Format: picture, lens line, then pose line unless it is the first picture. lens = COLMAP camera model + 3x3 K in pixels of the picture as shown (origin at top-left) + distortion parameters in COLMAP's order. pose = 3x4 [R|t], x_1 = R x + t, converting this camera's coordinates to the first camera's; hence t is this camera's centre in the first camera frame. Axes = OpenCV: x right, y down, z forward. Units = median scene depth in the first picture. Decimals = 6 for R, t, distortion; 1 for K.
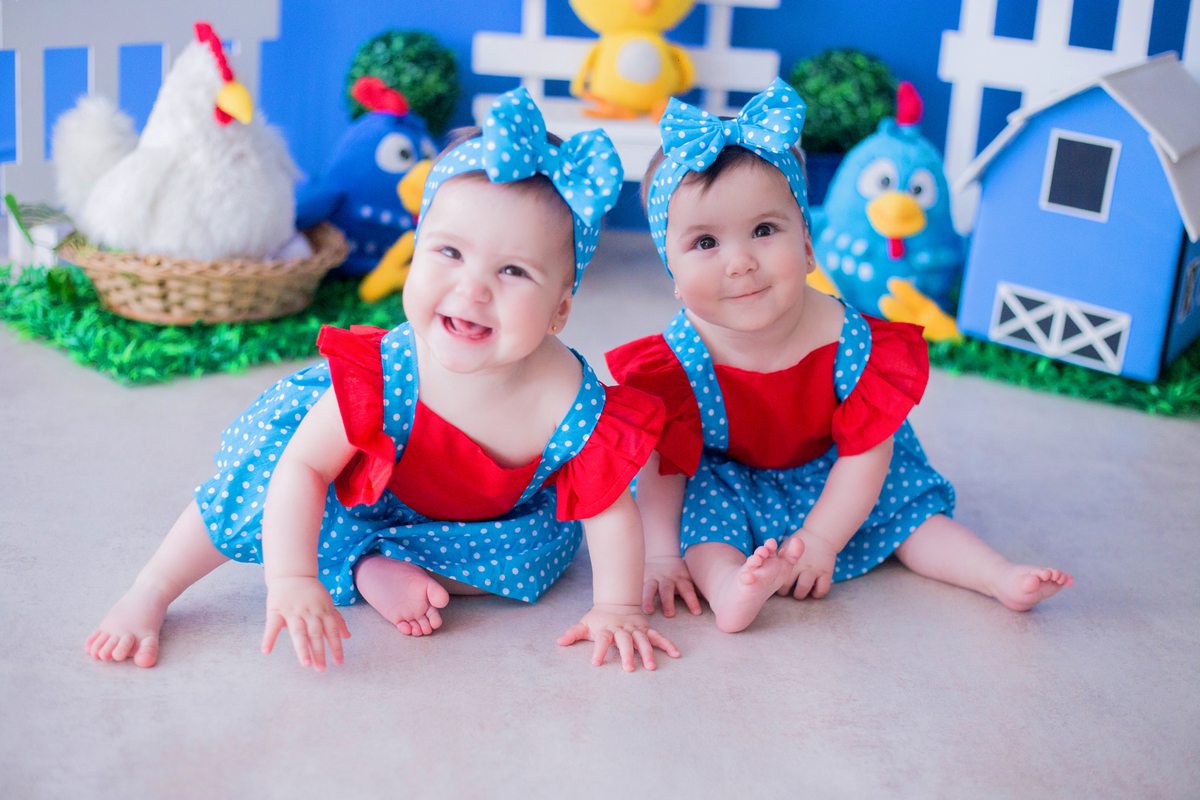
lens RADIAL K [[1862.3, 0, 596.1], [0, 1862.3, 400.1], [0, 0, 1]] dist [-0.100636, 0.000000]
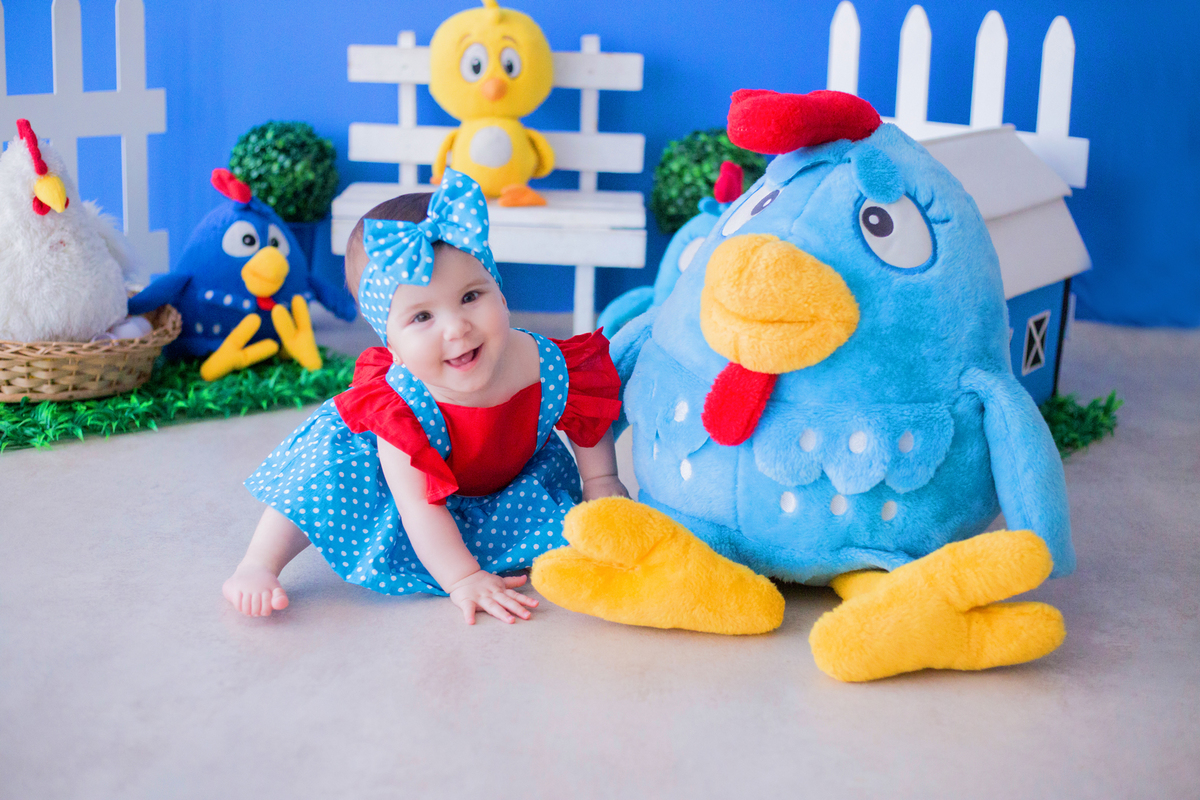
lens RADIAL K [[1862.3, 0, 602.2], [0, 1862.3, 404.6], [0, 0, 1]] dist [-0.100636, 0.000000]
pose [[0.992888, -0.004314, -0.118977, 0.236325], [-0.001091, 0.998972, -0.045324, 0.008005], [0.119050, 0.045131, 0.991862, -0.008627]]
